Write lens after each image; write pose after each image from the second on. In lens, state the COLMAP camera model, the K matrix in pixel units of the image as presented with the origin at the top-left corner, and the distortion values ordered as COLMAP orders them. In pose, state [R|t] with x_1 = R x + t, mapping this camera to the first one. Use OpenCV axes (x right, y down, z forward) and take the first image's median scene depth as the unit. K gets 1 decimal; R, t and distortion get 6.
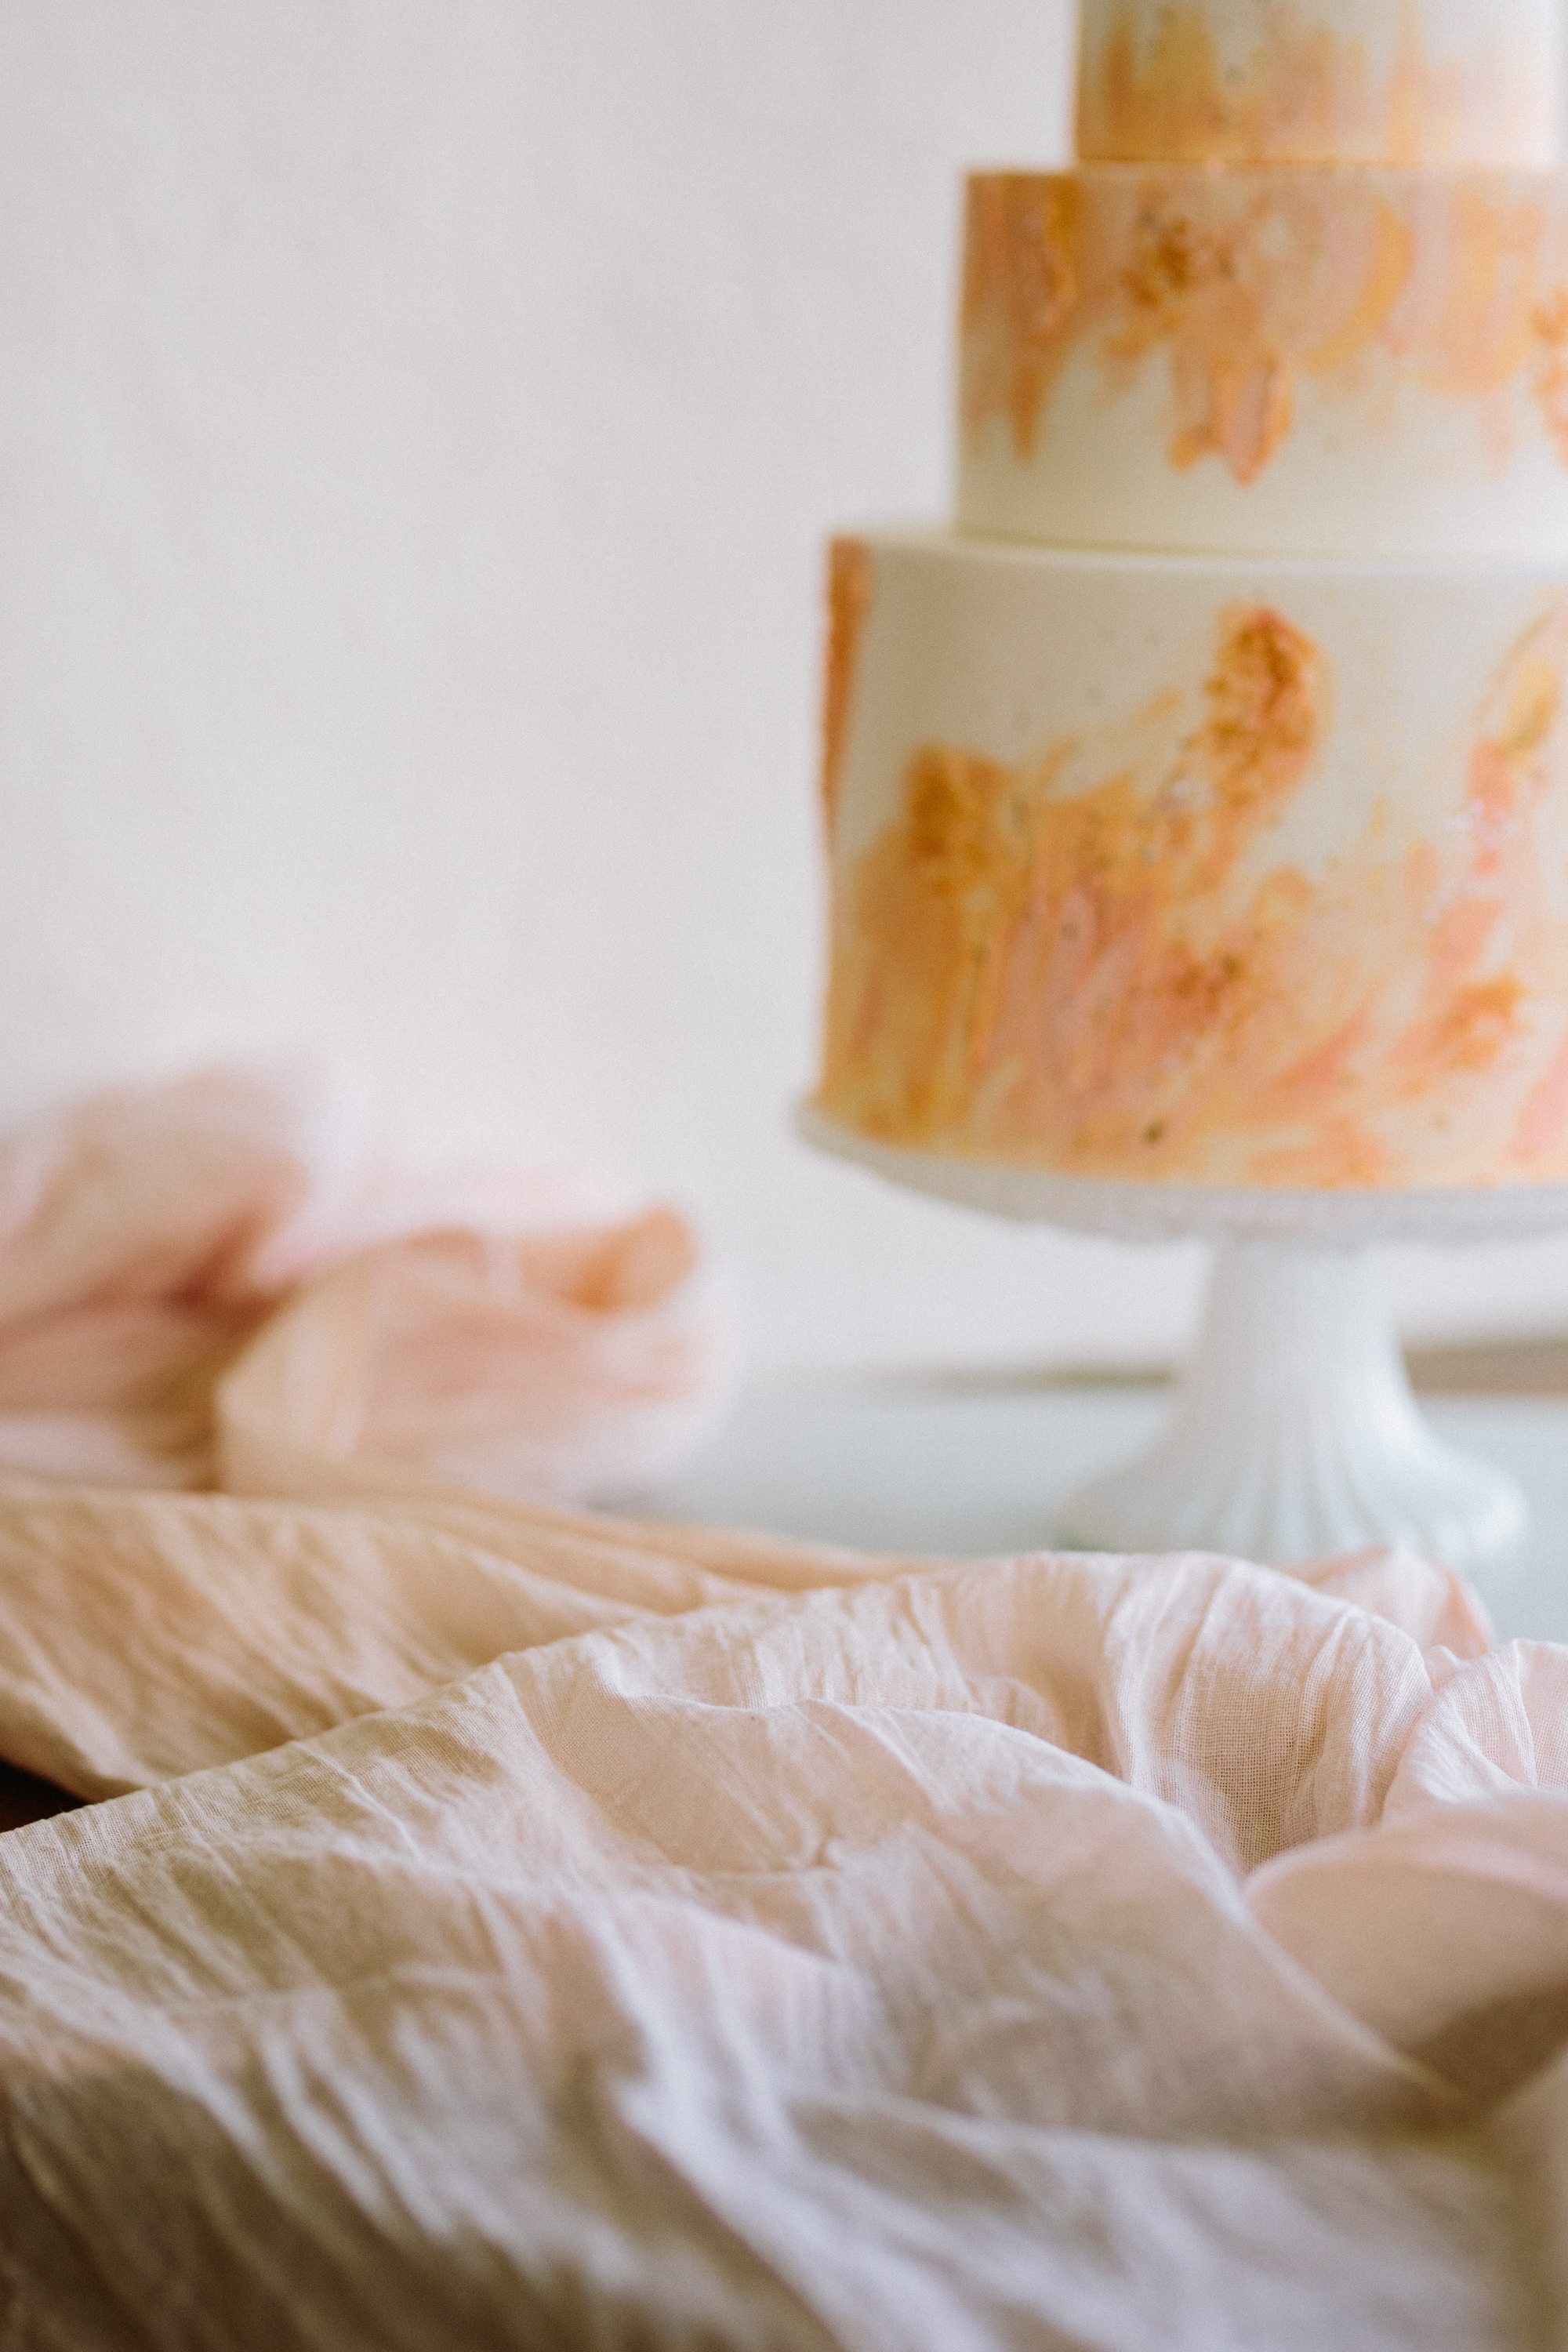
lens RADIAL K [[5936.1, 0, 784.0], [0, 5936.1, 1176.0], [0, 0, 1]] dist [0.070493, -1.446440]
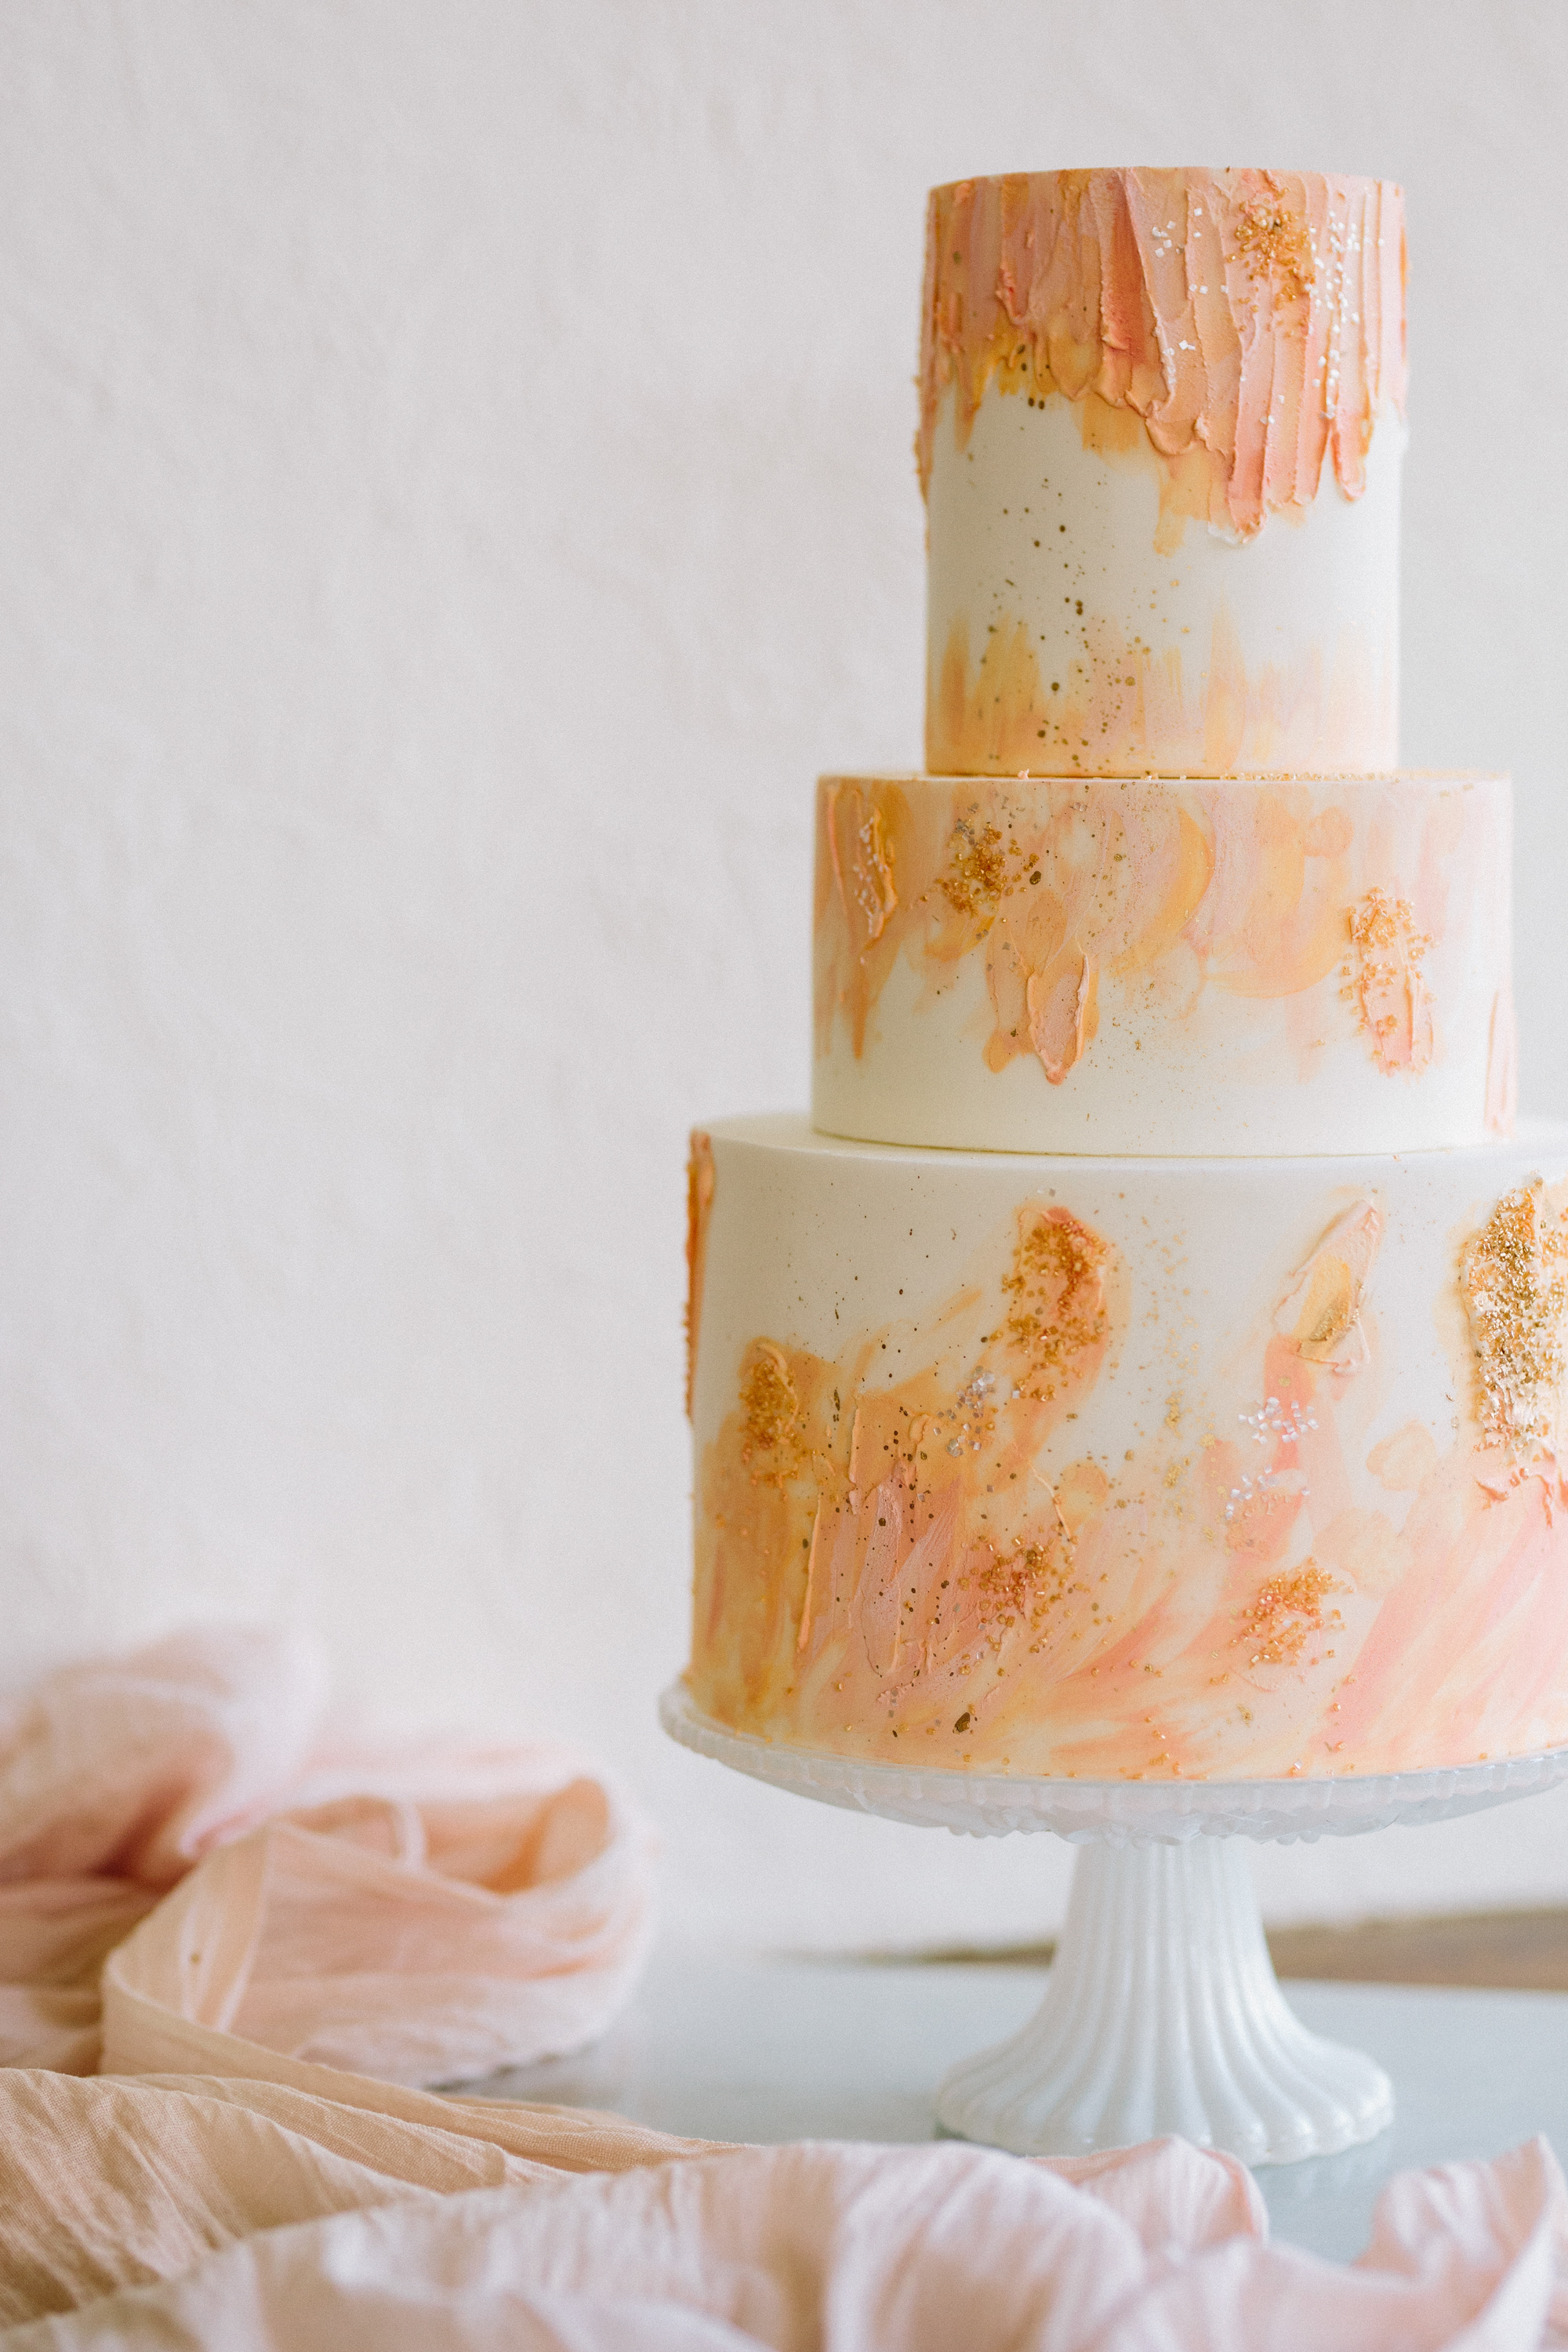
lens RADIAL K [[5936.1, 0, 784.0], [0, 5936.1, 1176.0], [0, 0, 1]] dist [0.070493, -1.446440]
pose [[0.992419, -0.001062, -0.122894, 0.157272], [-0.009660, 0.996195, -0.086621, -0.012004], [0.122518, 0.087151, 0.988632, -0.013127]]
